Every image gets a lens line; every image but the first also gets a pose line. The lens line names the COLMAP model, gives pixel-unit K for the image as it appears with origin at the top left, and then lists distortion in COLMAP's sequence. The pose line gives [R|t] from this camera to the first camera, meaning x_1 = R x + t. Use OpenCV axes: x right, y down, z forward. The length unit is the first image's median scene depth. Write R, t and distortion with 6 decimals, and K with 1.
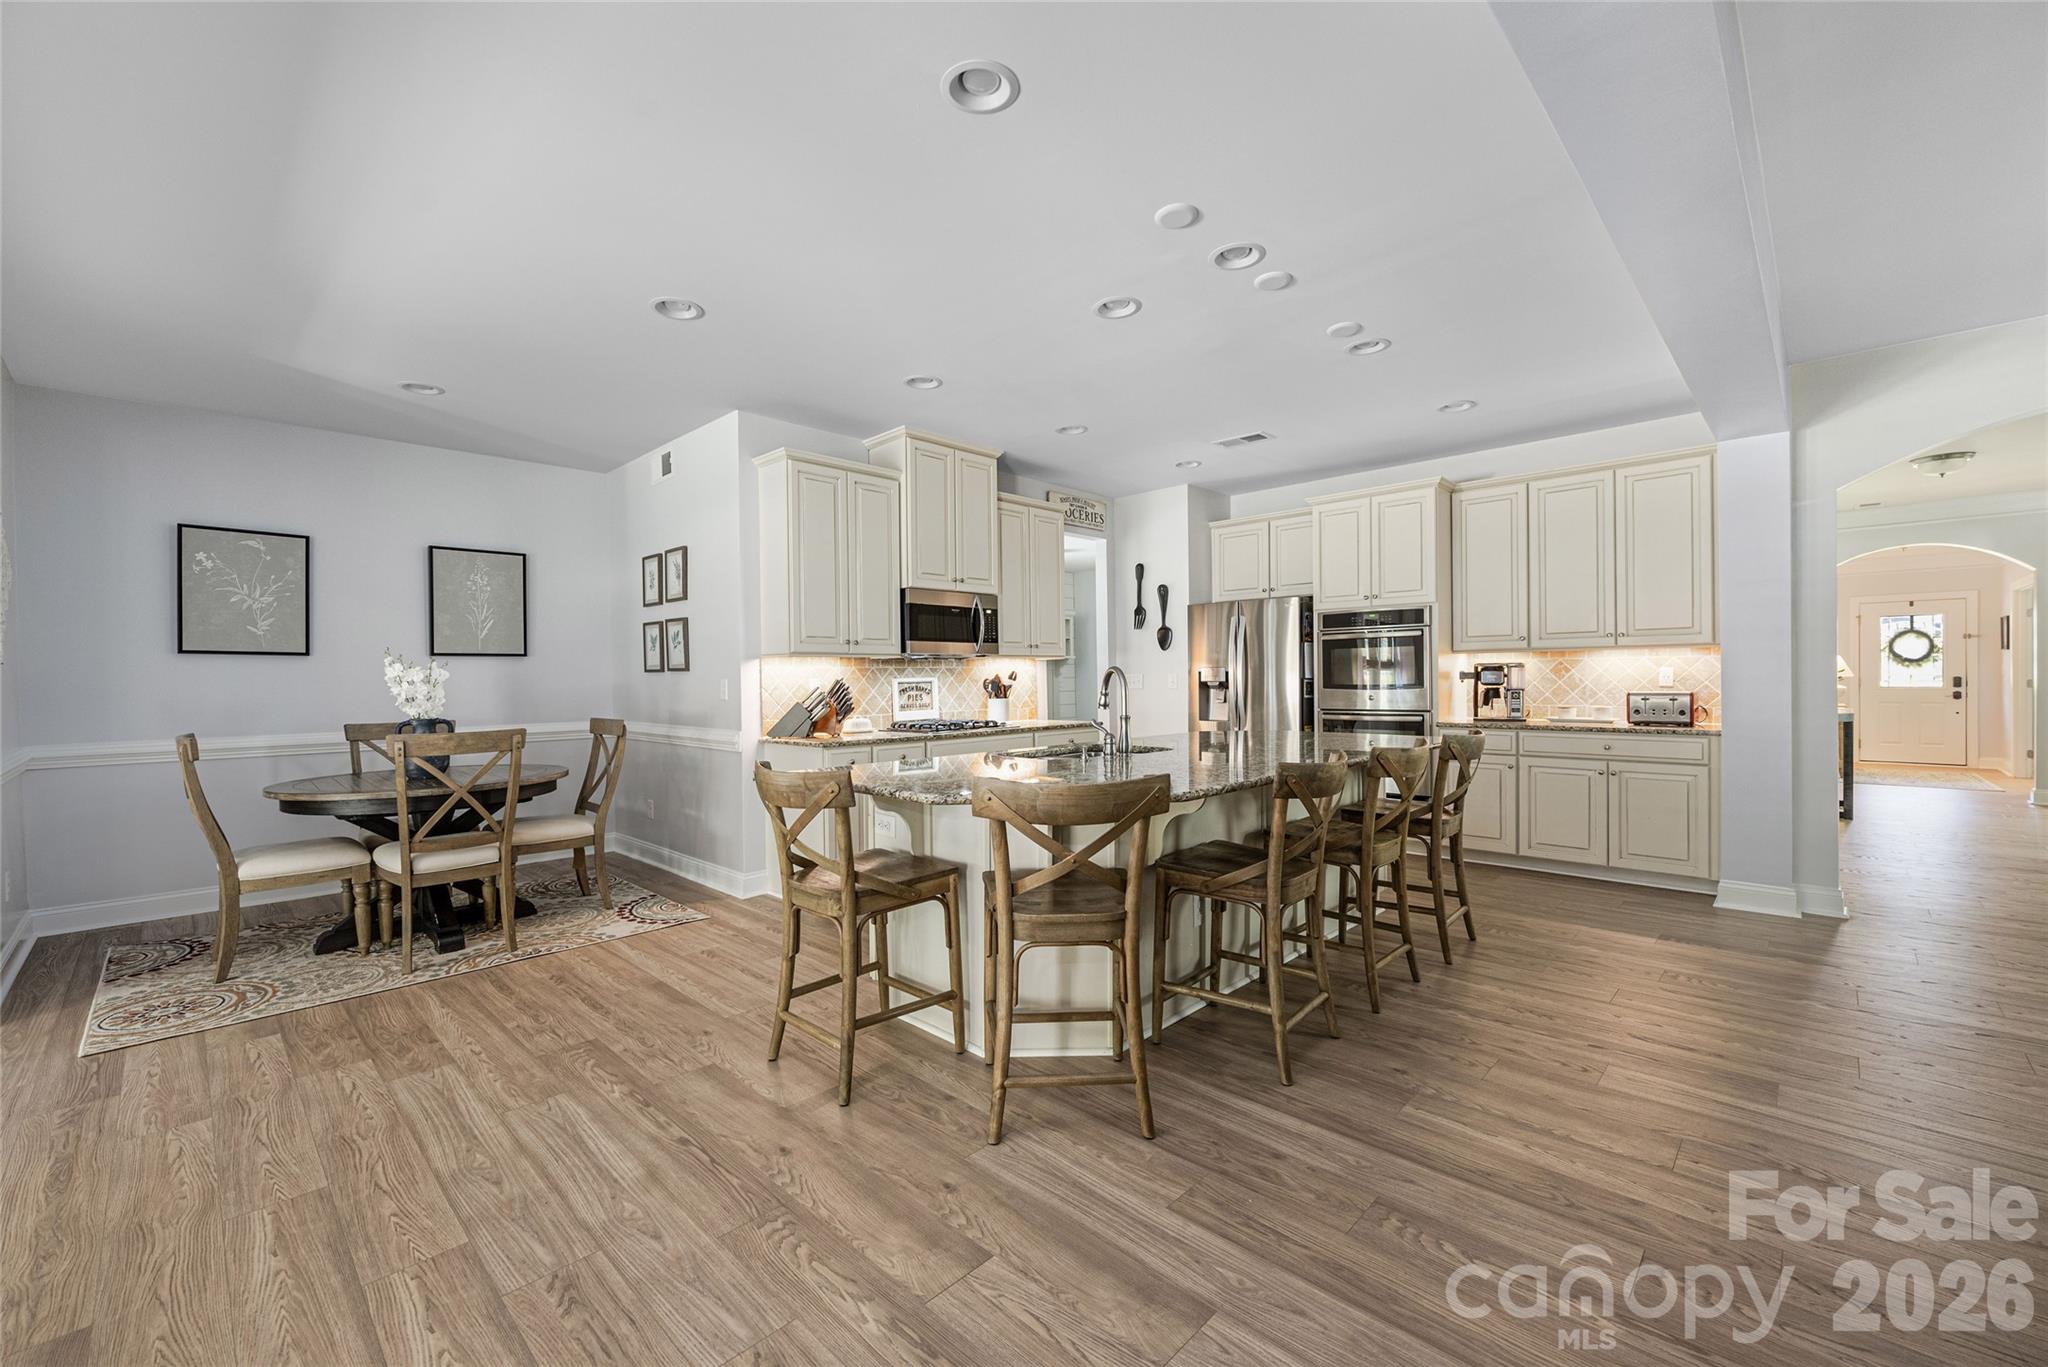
lens RADIAL K [[832.0, 0, 1030.8], [0, 832.0, 680.9], [0, 0, 1]] dist [-0.000888, -0.000170]
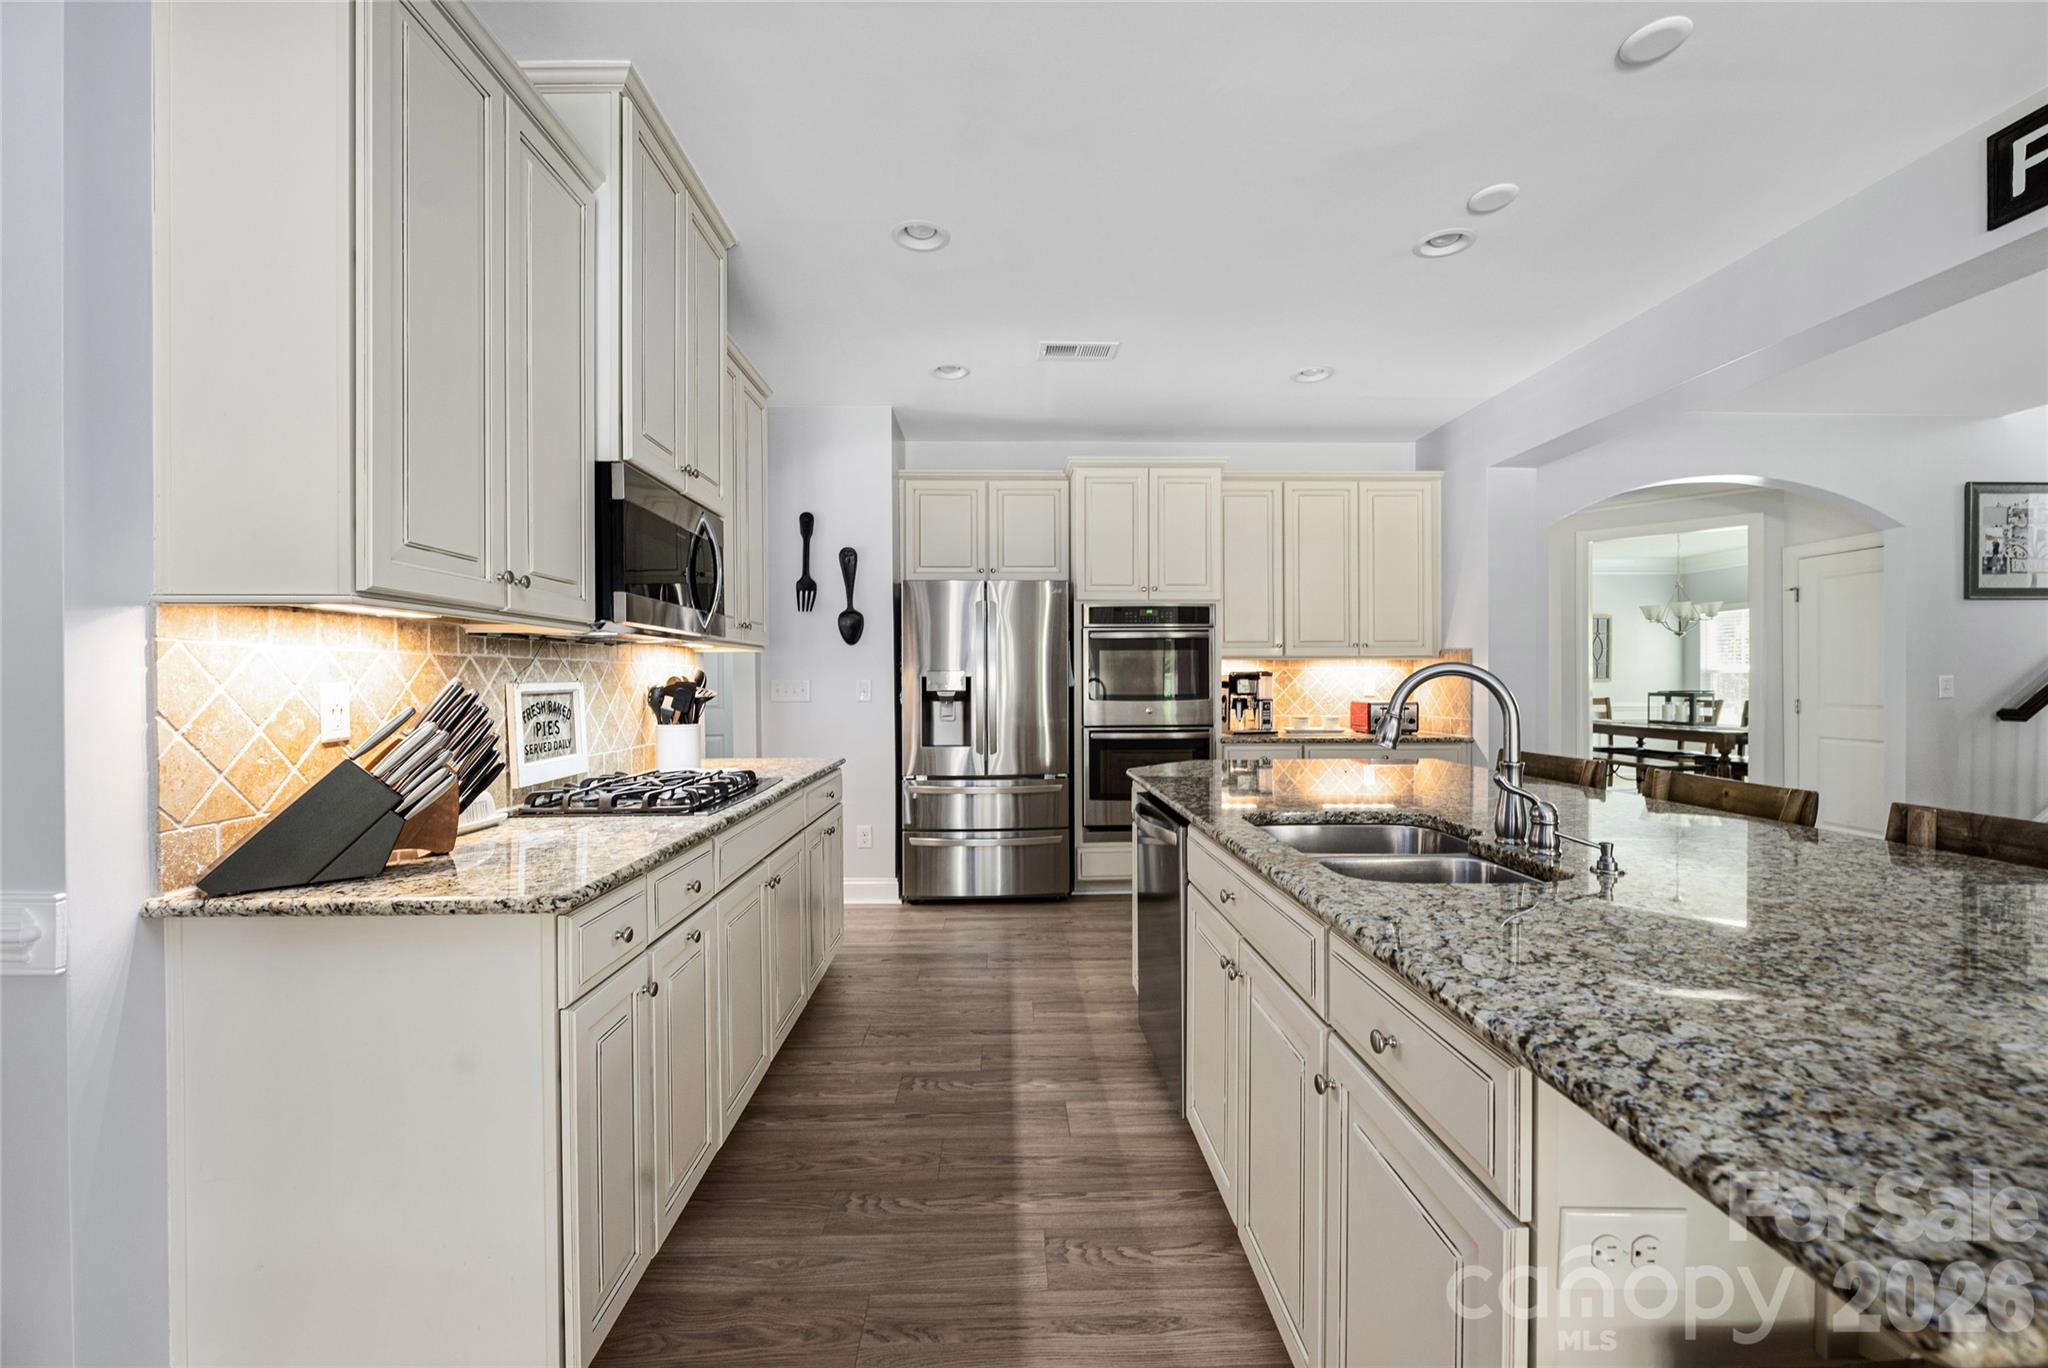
lens RADIAL K [[832.0, 0, 1020.7], [0, 832.0, 686.1], [0, 0, 1]] dist [-0.000888, -0.000170]
pose [[0.706719, 0.004539, 0.707479, -0.269714], [-0.001422, 0.999987, -0.004995, -0.000165], [-0.707493, 0.002524, 0.706716, 0.516211]]
